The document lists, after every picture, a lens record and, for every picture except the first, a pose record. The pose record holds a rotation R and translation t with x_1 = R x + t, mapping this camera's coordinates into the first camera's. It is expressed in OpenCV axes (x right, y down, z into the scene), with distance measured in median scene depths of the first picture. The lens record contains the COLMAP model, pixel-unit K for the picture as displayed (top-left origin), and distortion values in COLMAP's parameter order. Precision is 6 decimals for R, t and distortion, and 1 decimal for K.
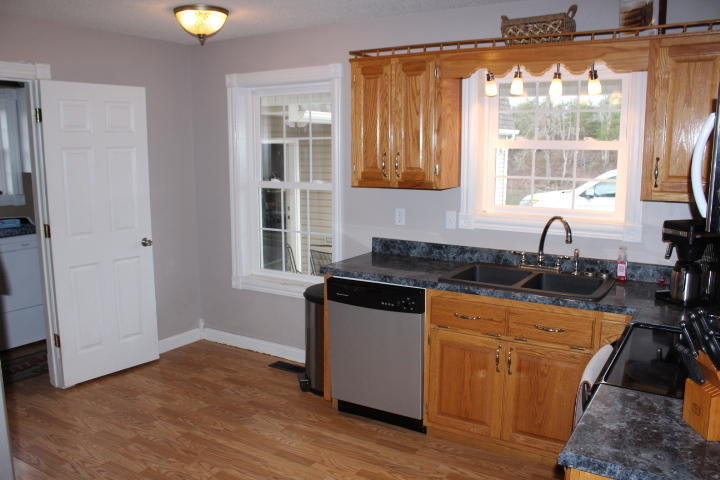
lens RADIAL K [[602.5, 0, 360.0], [0, 602.5, 240.0], [0, 0, 1]] dist [-0.104797, 0.000918]
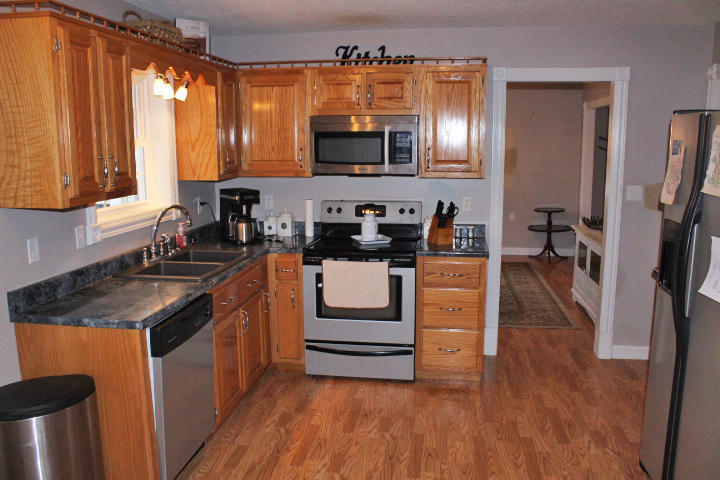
lens RADIAL K [[590.8, 0, 360.0], [0, 590.8, 240.0], [0, 0, 1]] dist [-0.104576, 0.003364]
pose [[-0.377937, -0.159372, 0.912011, -0.721102], [0.137694, 0.964441, 0.225595, -0.156665], [-0.915535, 0.210839, -0.342554, 0.935267]]
